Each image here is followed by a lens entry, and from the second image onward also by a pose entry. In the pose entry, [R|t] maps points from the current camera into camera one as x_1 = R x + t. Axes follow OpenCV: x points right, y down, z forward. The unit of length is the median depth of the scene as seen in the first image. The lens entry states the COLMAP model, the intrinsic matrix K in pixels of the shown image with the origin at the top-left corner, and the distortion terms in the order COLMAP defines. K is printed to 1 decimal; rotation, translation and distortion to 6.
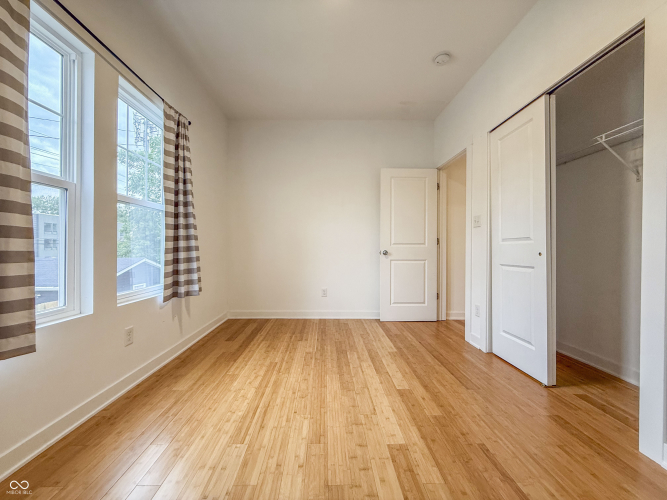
lens RADIAL K [[270.9, 0, 333.5], [0, 270.9, 250.0], [0, 0, 1]] dist [0.000321, 0.000133]
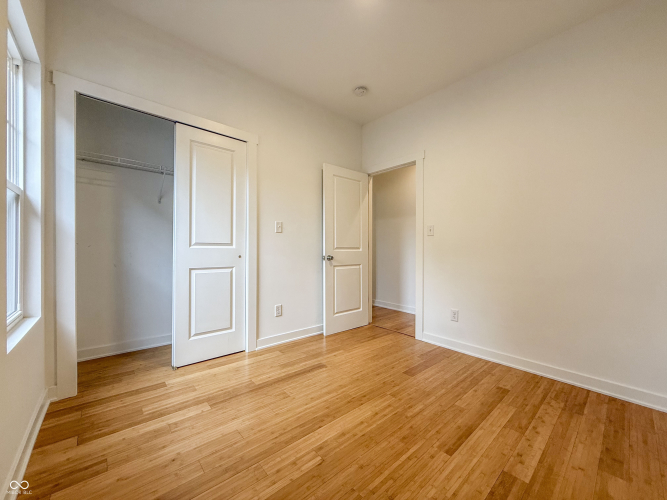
lens RADIAL K [[270.9, 0, 333.5], [0, 270.9, 250.0], [0, 0, 1]] dist [0.000321, 0.000133]
pose [[0.771551, 0.010092, 0.636088, -0.366479], [-0.009505, 0.999945, -0.004336, -0.012402], [-0.636097, -0.002700, 0.771604, 0.300156]]
